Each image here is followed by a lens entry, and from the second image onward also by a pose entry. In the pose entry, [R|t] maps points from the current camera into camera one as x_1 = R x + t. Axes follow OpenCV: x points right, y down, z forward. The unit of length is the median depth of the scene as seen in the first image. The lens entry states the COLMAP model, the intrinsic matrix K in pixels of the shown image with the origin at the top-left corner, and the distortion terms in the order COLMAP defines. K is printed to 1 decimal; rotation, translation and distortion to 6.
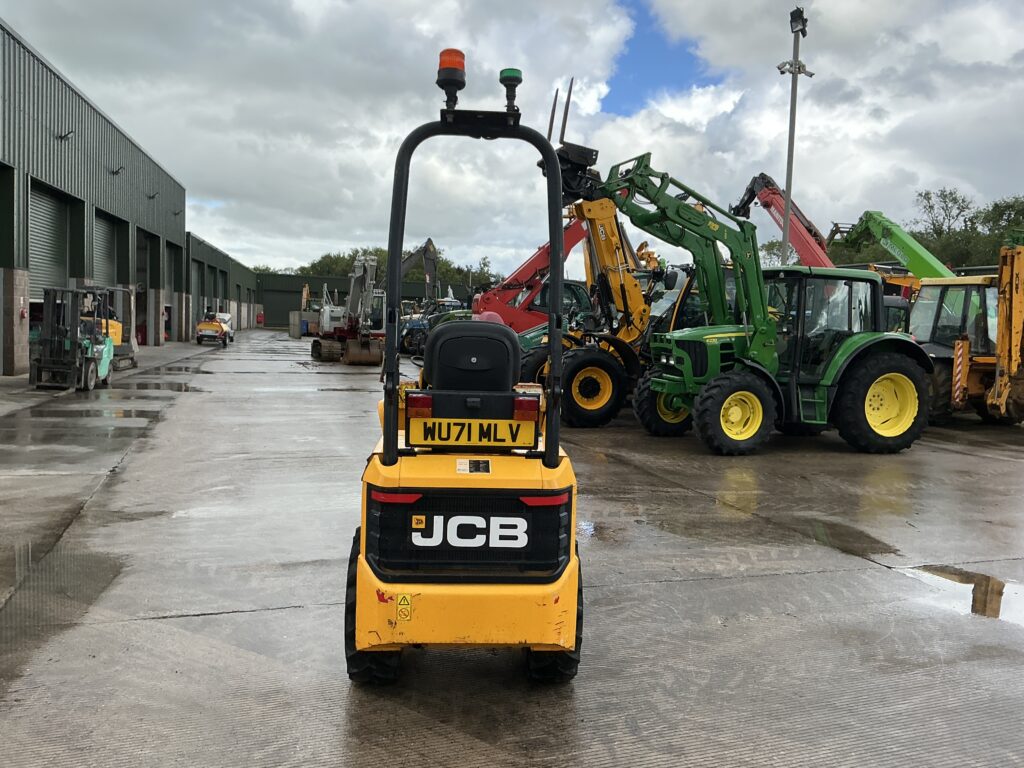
lens RADIAL K [[851.4, 0, 512.0], [0, 851.4, 384.0], [0, 0, 1]] dist [0.135593, -0.272729]
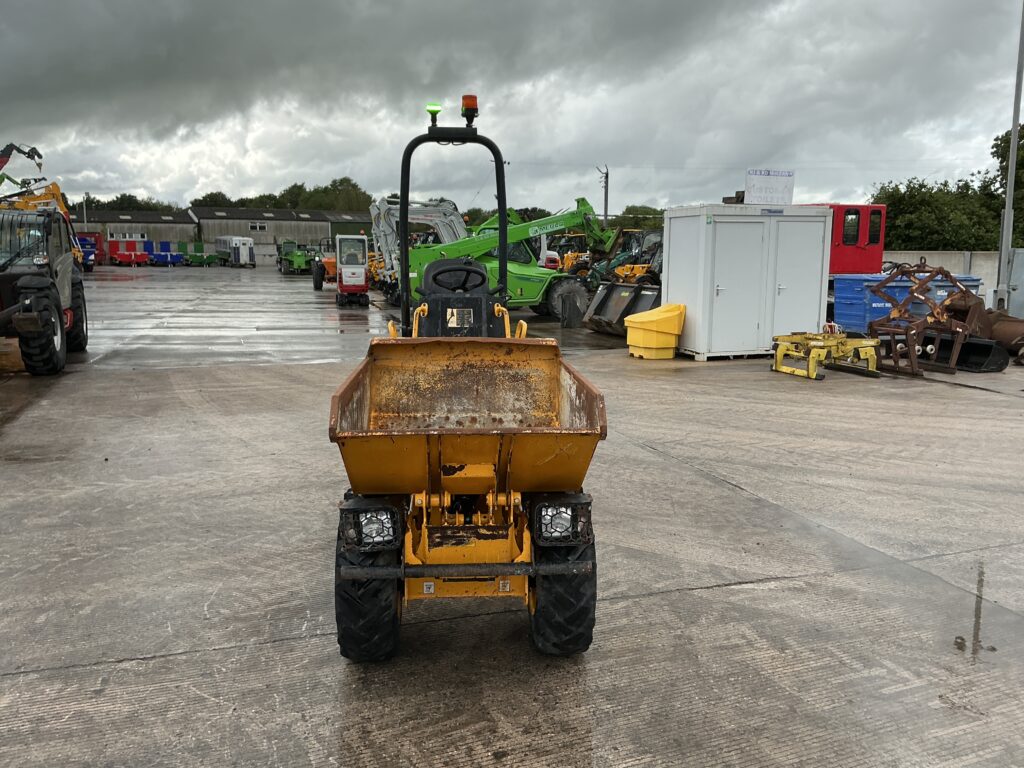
lens RADIAL K [[851.4, 0, 512.0], [0, 851.4, 384.0], [0, 0, 1]] dist [0.135593, -0.272729]
pose [[-0.999069, -0.028364, -0.032503, -0.076393], [-0.035040, 0.973050, 0.227916, -0.154743], [0.025163, 0.228843, -0.973138, 1.895215]]
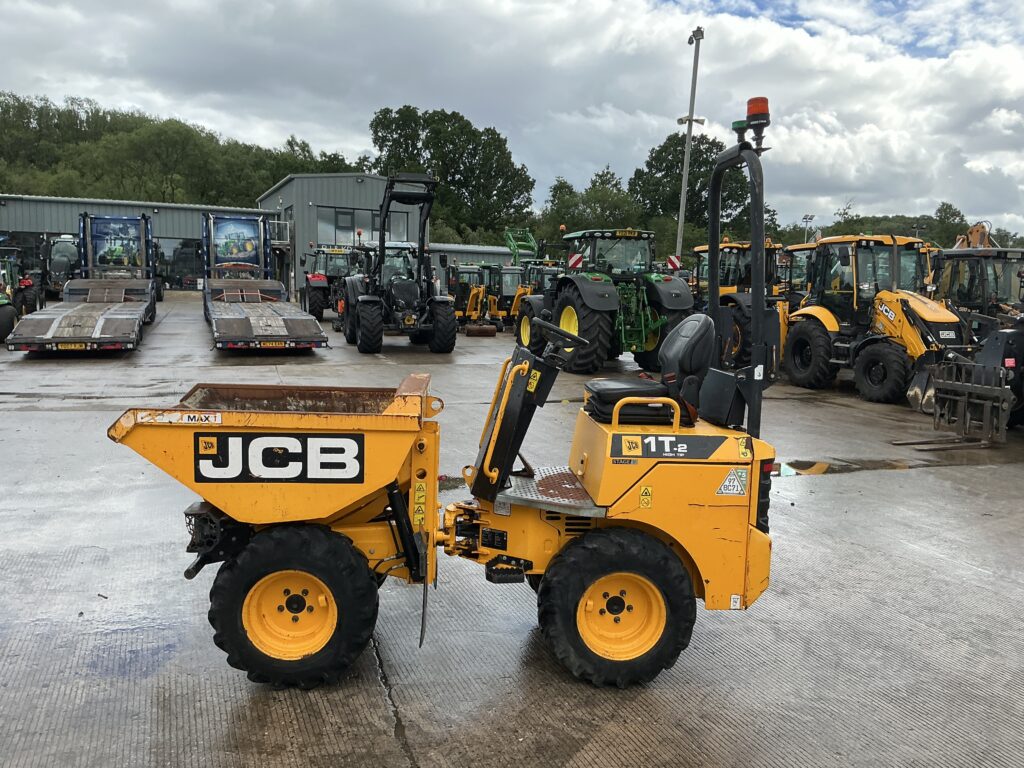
lens RADIAL K [[851.4, 0, 512.0], [0, 851.4, 384.0], [0, 0, 1]] dist [0.135593, -0.272729]
pose [[-0.006020, -0.141851, 0.989870, -0.925927], [0.049687, 0.988622, 0.141975, -0.120241], [-0.998747, 0.050039, 0.001097, 0.948530]]
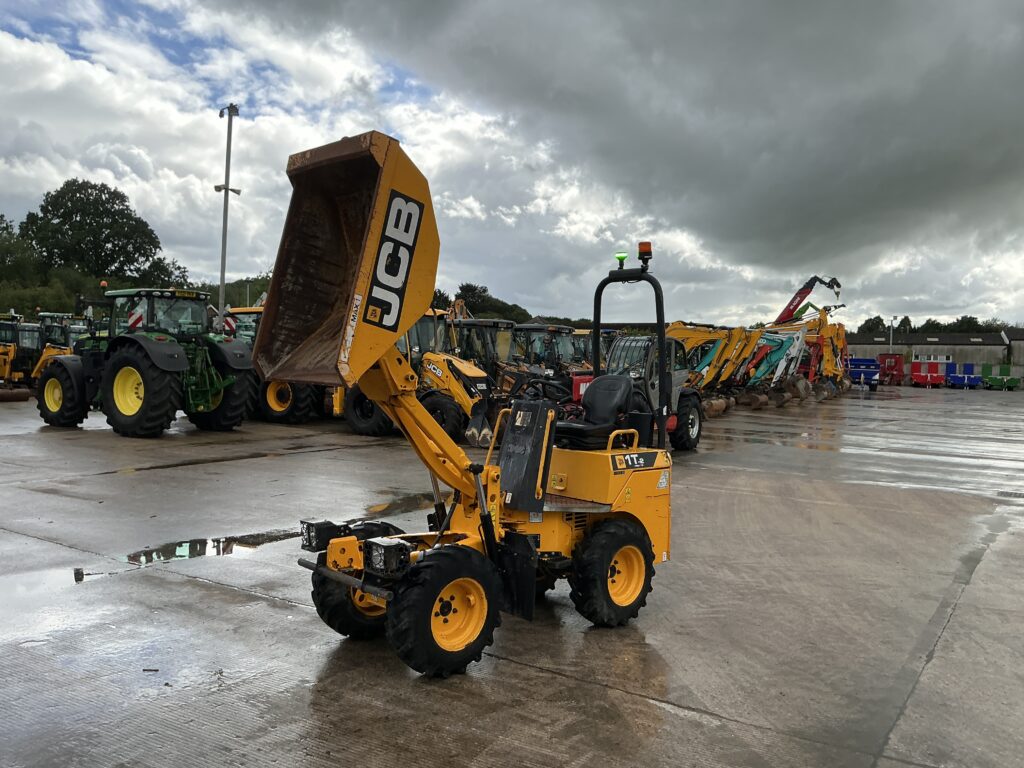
lens RADIAL K [[851.5, 0, 518.8], [0, 851.5, 386.1], [0, 0, 1]] dist [0.142214, -0.290656]
pose [[-0.638467, -0.069052, 0.766545, -0.977919], [0.015811, 0.994580, 0.102763, -0.180265], [-0.769487, 0.077730, -0.633915, 1.726757]]
